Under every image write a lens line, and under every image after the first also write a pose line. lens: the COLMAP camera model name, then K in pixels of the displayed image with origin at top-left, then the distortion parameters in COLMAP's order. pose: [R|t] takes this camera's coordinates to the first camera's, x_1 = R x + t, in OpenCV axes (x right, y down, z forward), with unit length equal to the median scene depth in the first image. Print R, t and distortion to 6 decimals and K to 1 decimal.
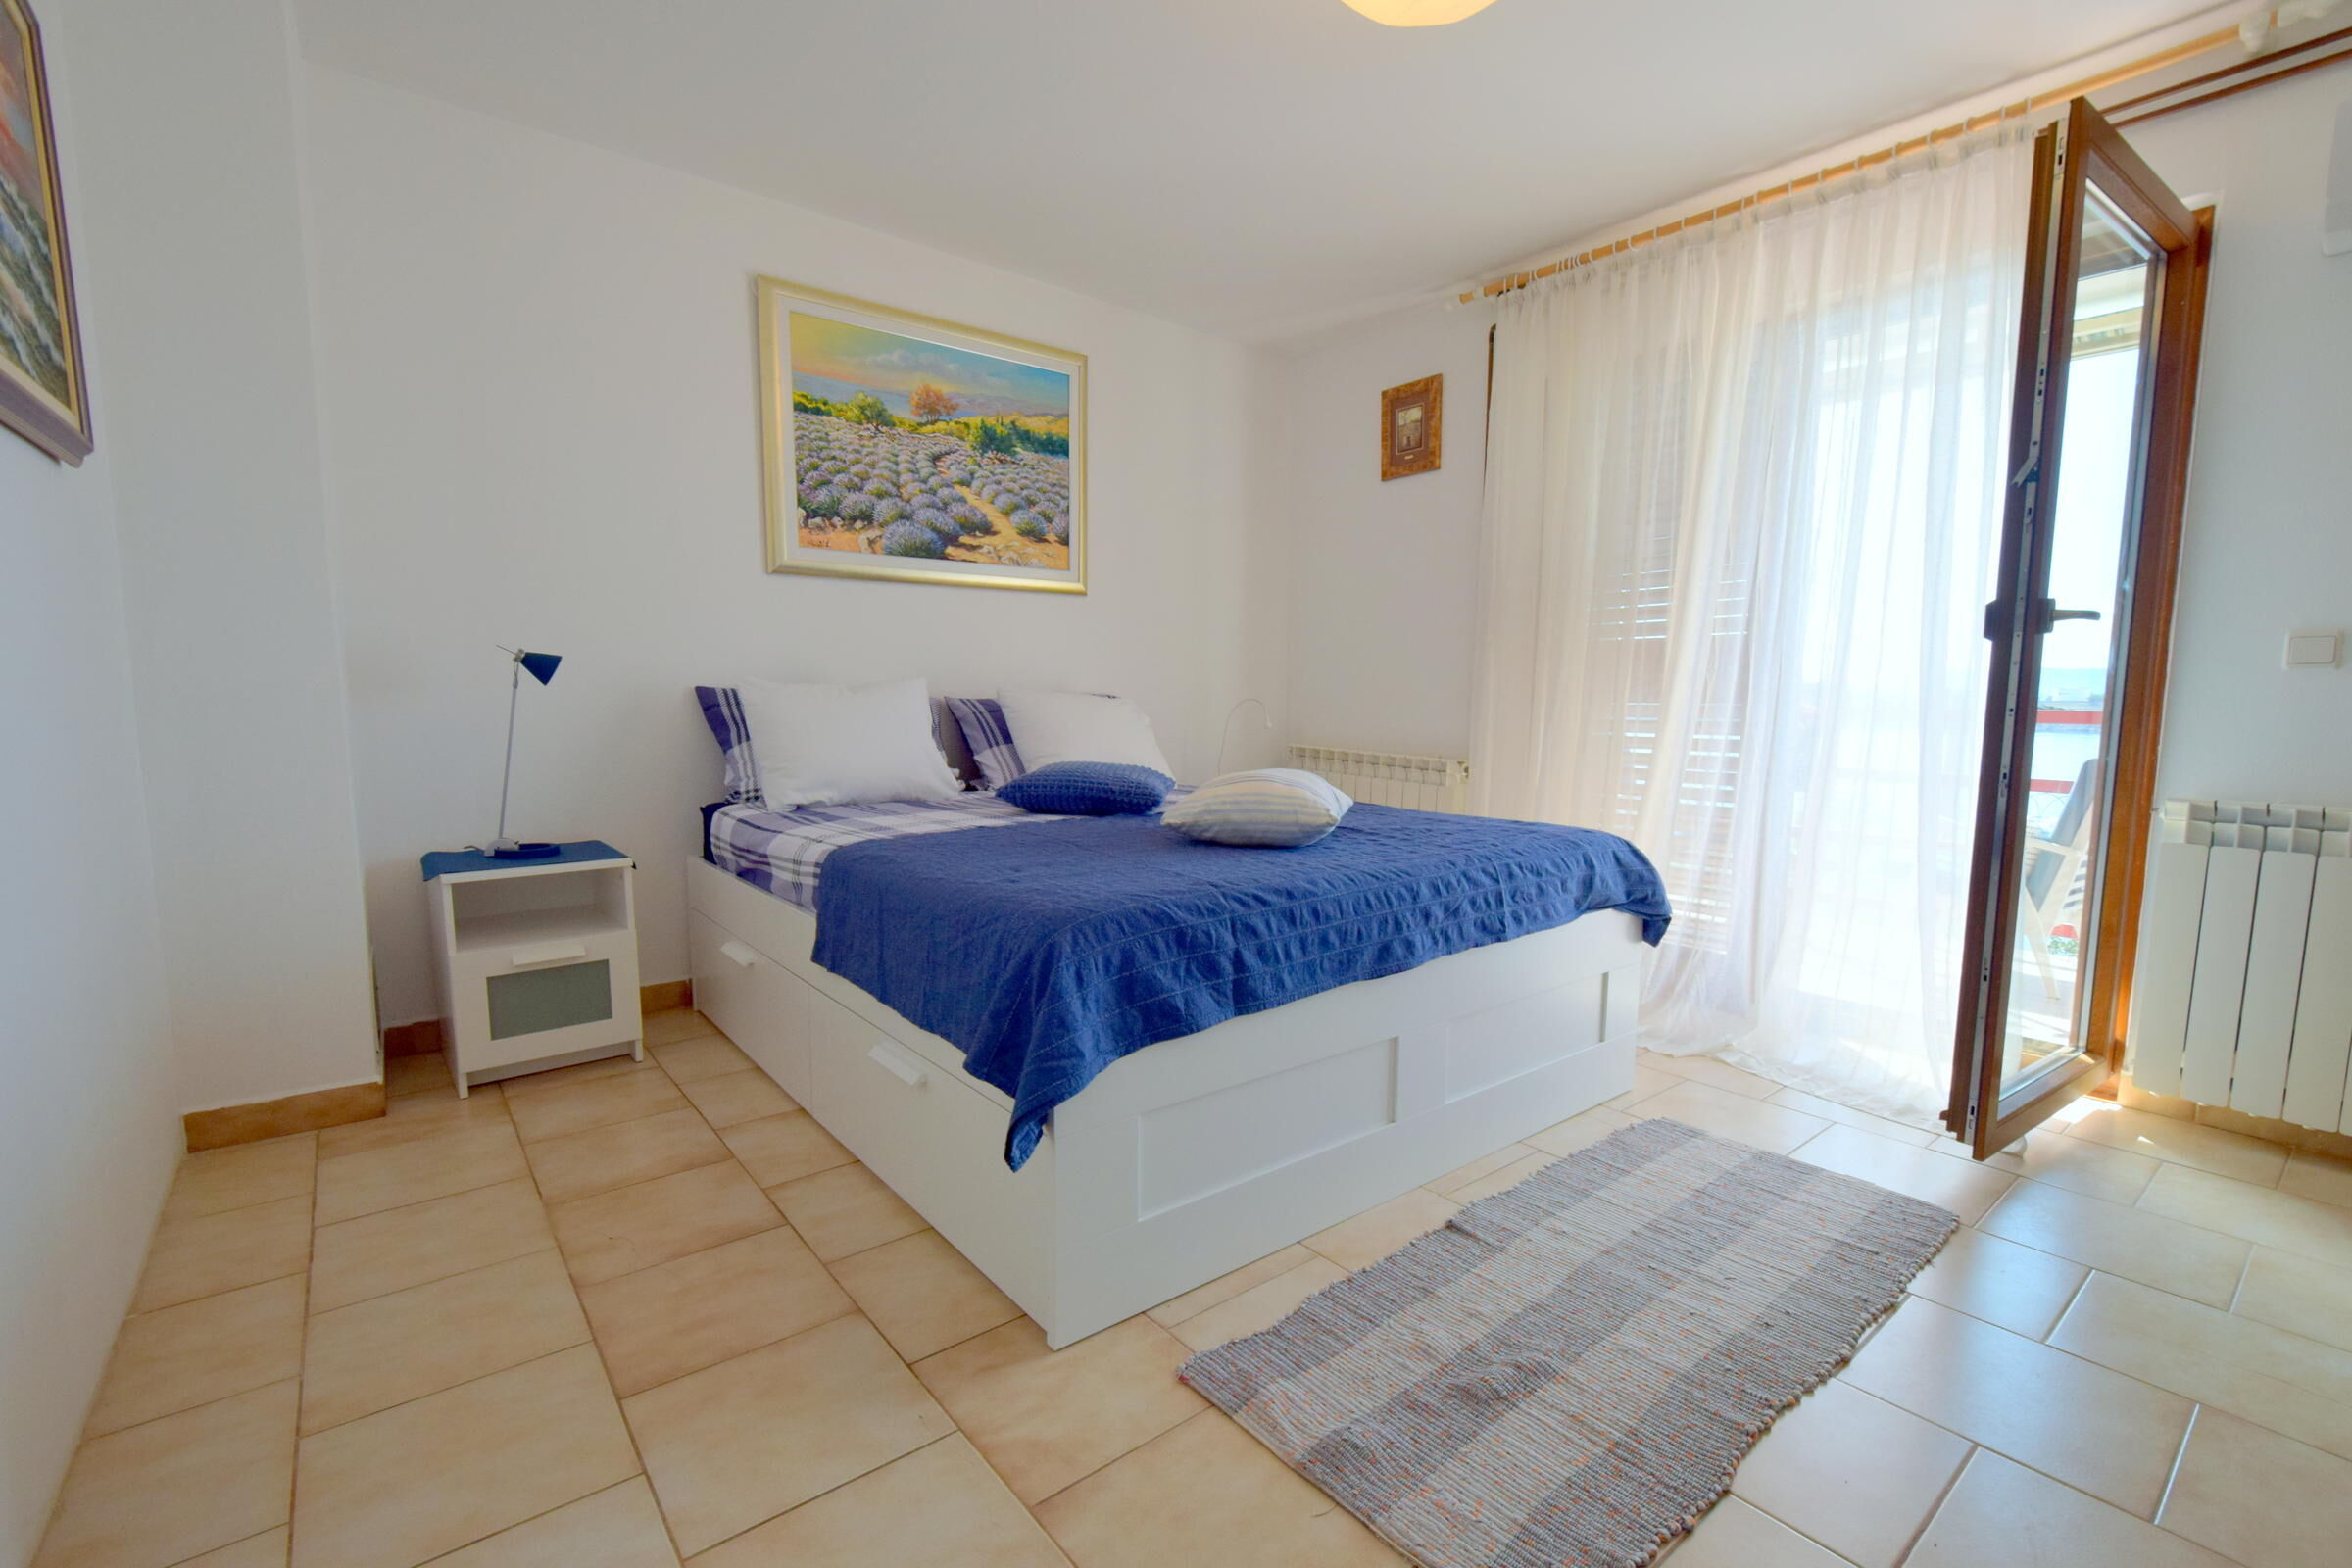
lens RADIAL K [[1029.4, 0, 1176.7], [0, 1029.4, 800.6], [0, 0, 1]] dist [0.000780, -0.002872]
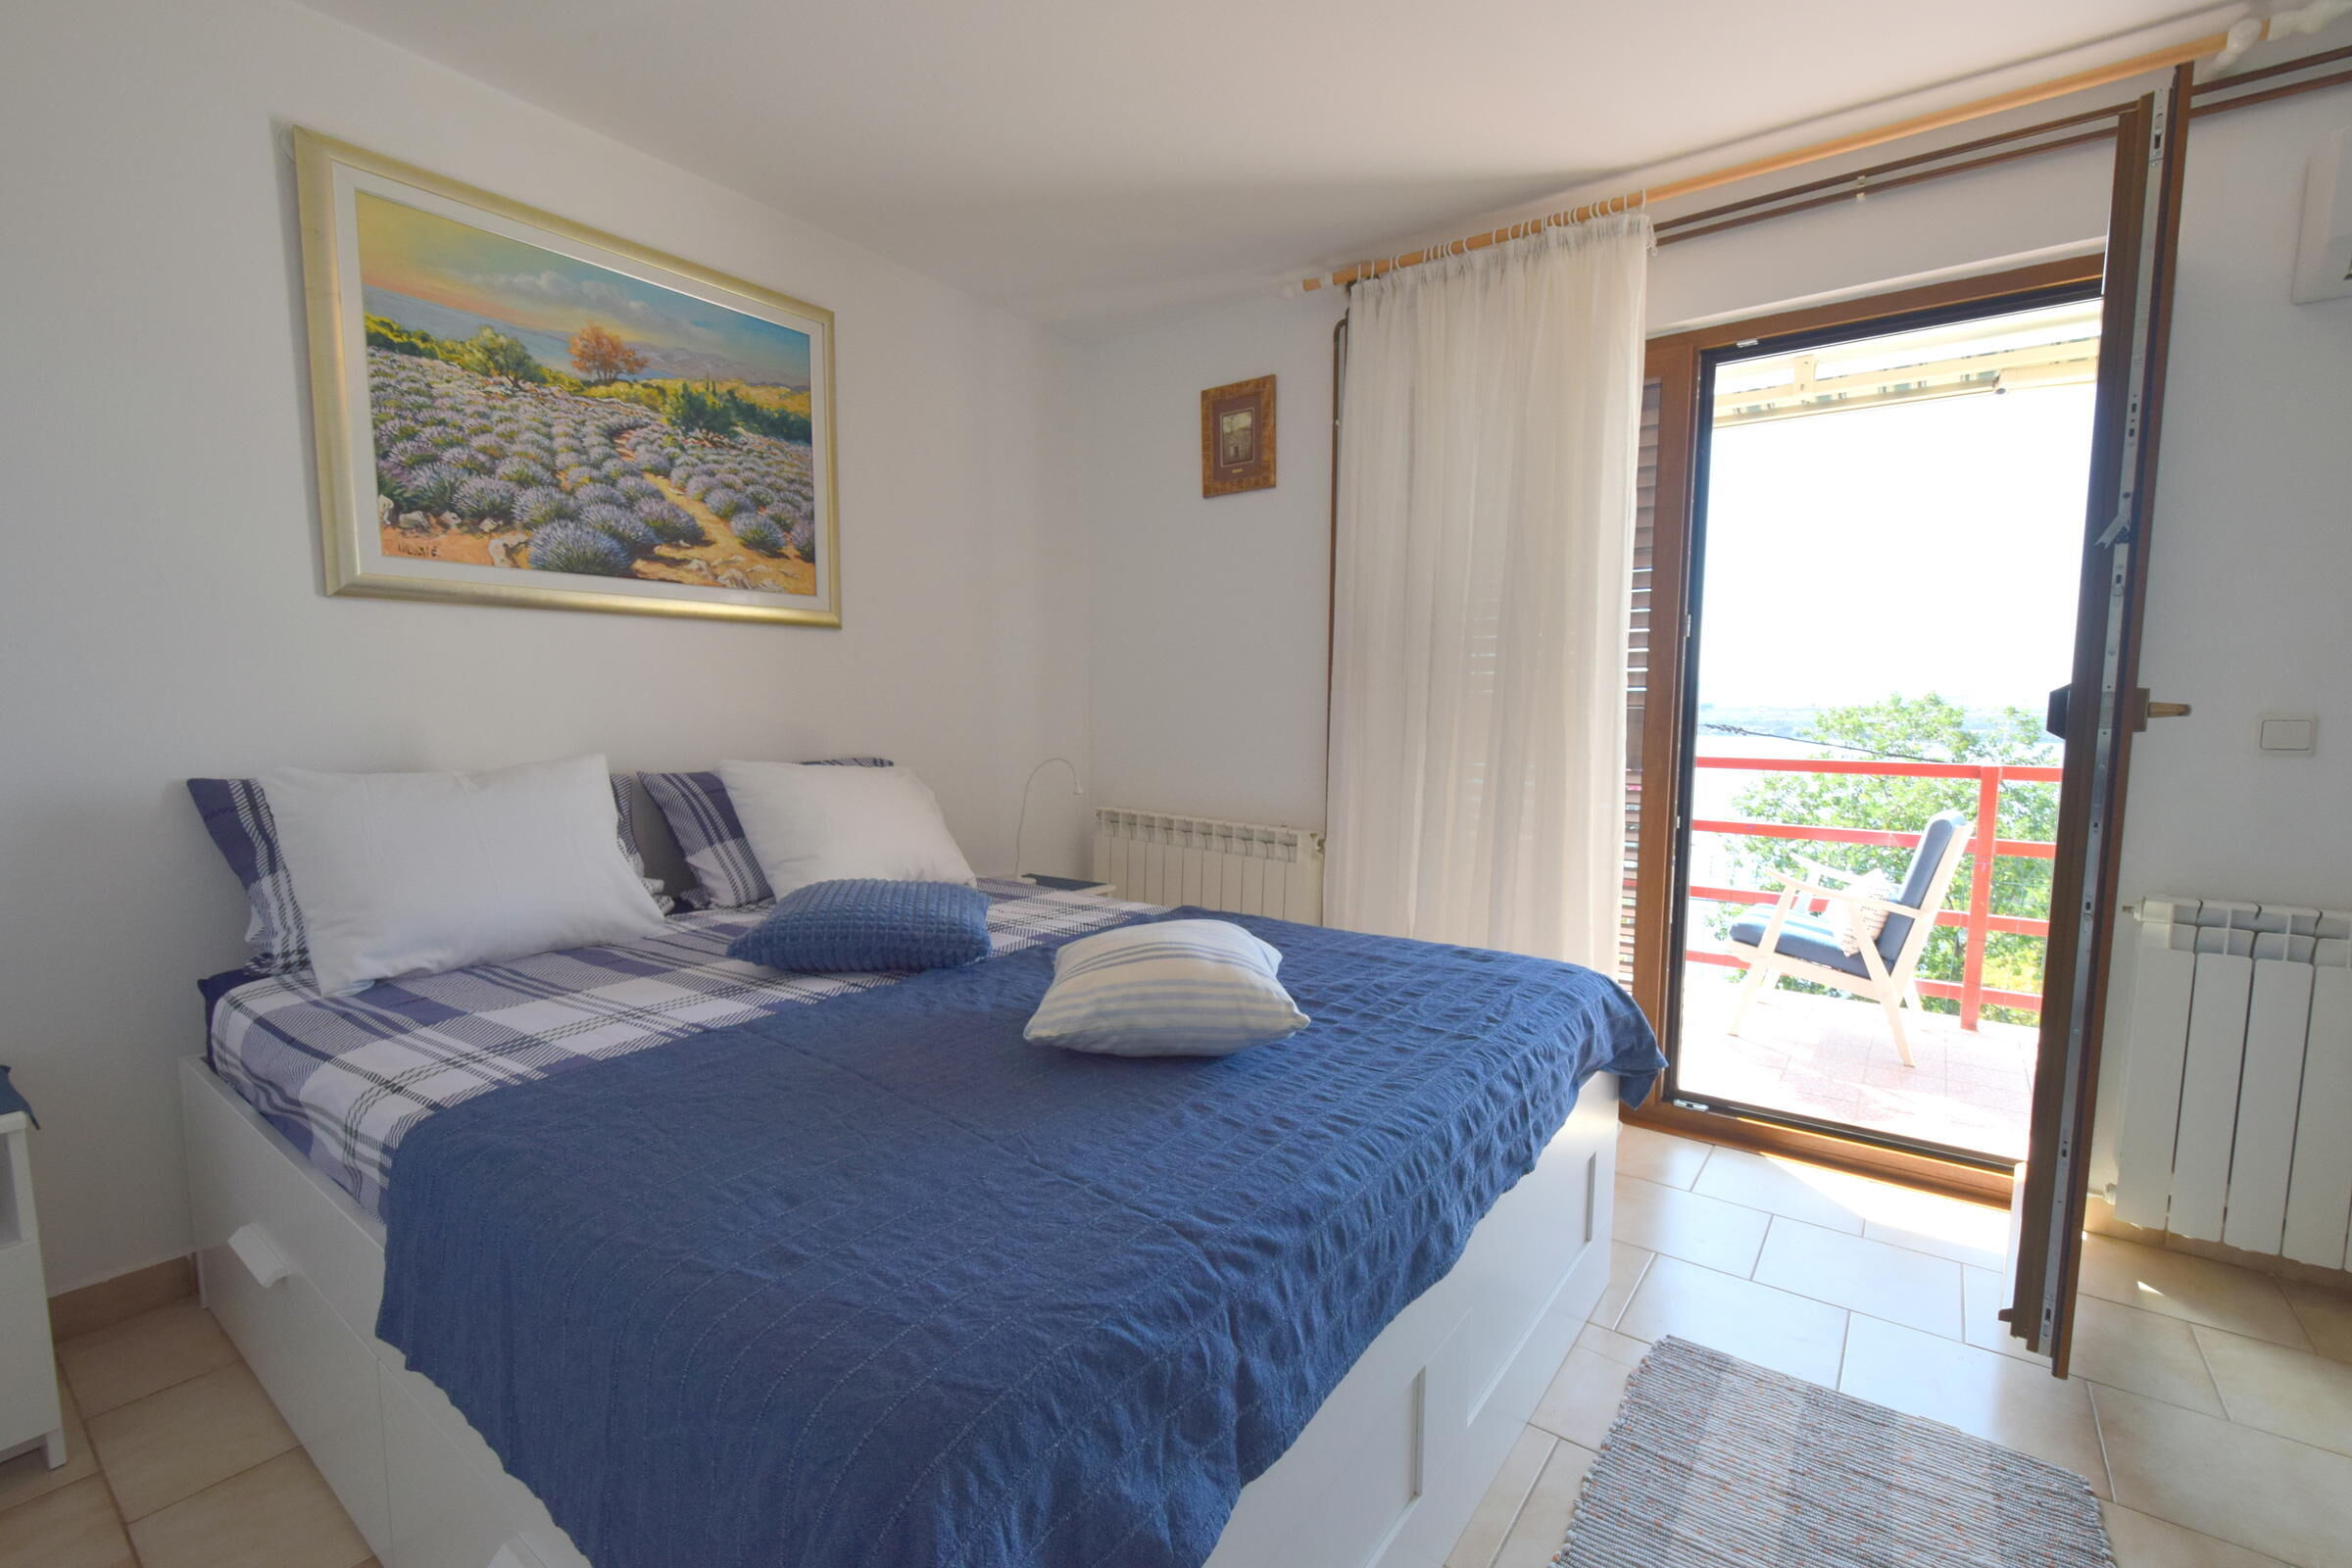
lens RADIAL K [[1029.4, 0, 1185.6], [0, 1029.4, 806.0], [0, 0, 1]] dist [0.000780, -0.002872]
pose [[0.965510, -0.027703, 0.258889, -0.062603], [0.028889, 0.999582, -0.000778, -0.090950], [-0.258759, 0.008230, 0.965907, 0.302114]]
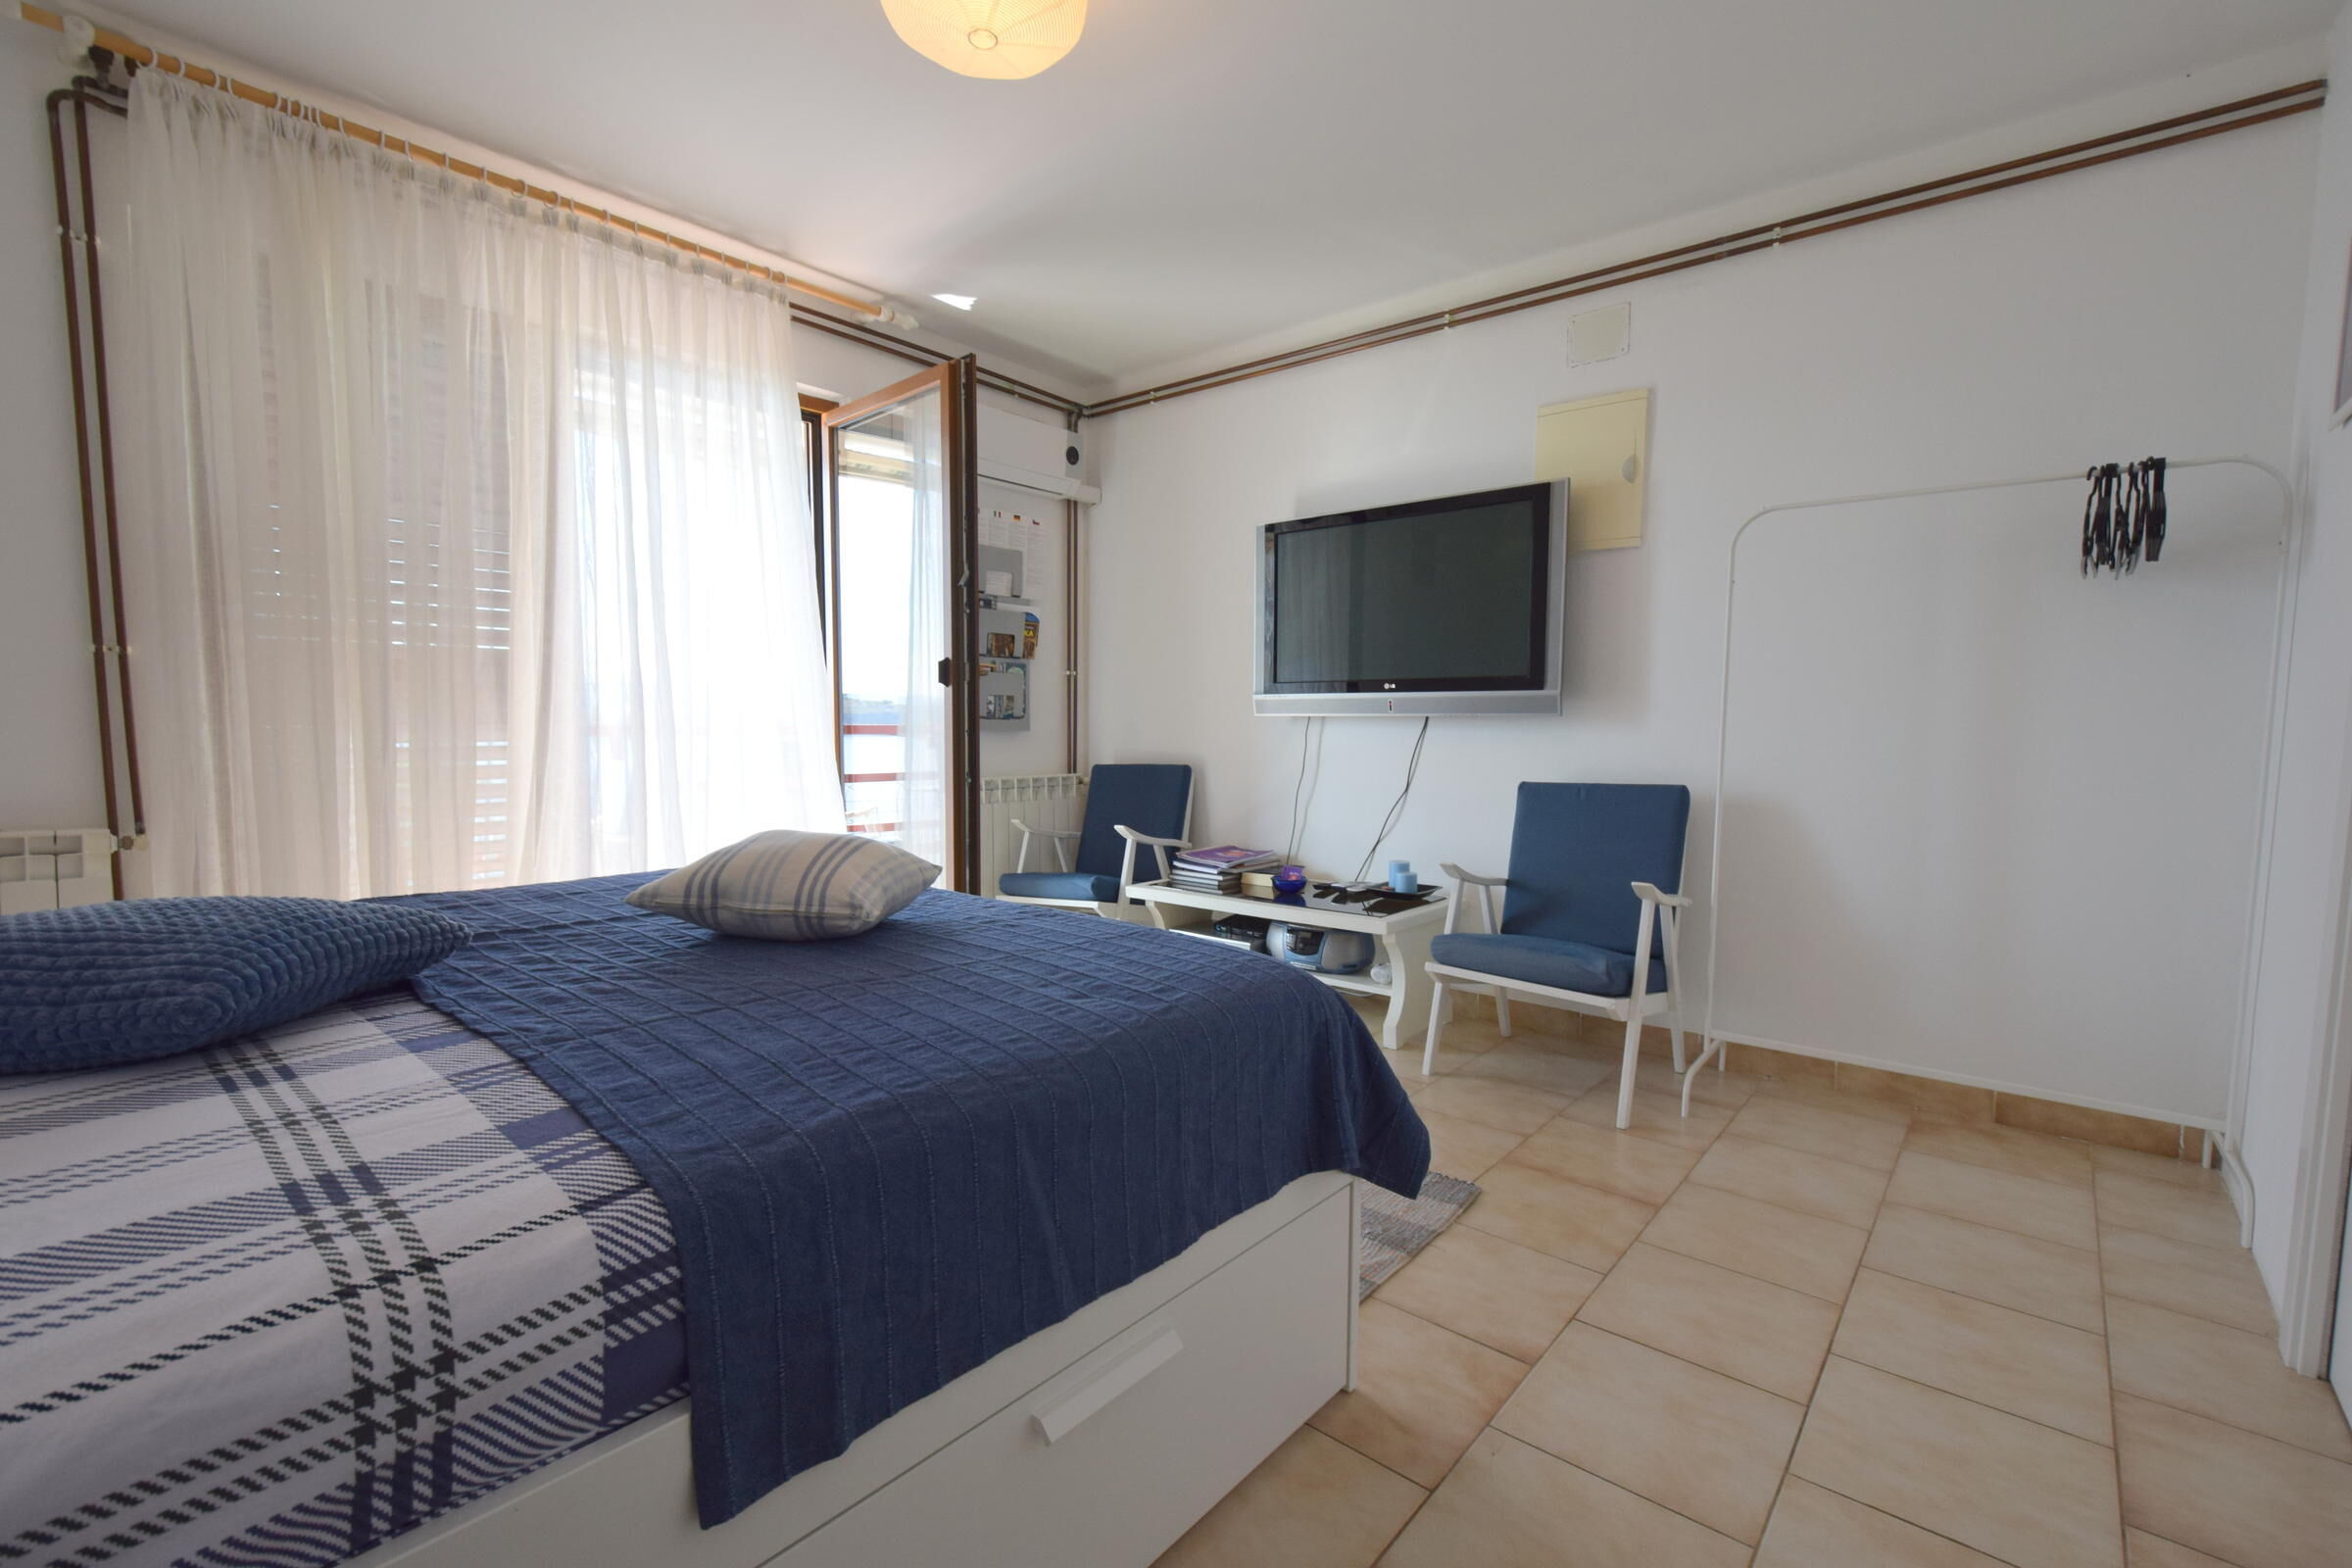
lens RADIAL K [[1029.4, 0, 1186.2], [0, 1029.4, 801.7], [0, 0, 1]] dist [0.000780, -0.002872]
pose [[-0.196663, -0.089549, 0.976373, -0.576457], [0.091906, 0.989752, 0.109288, -0.090299], [-0.976154, 0.111227, -0.186418, 0.726279]]
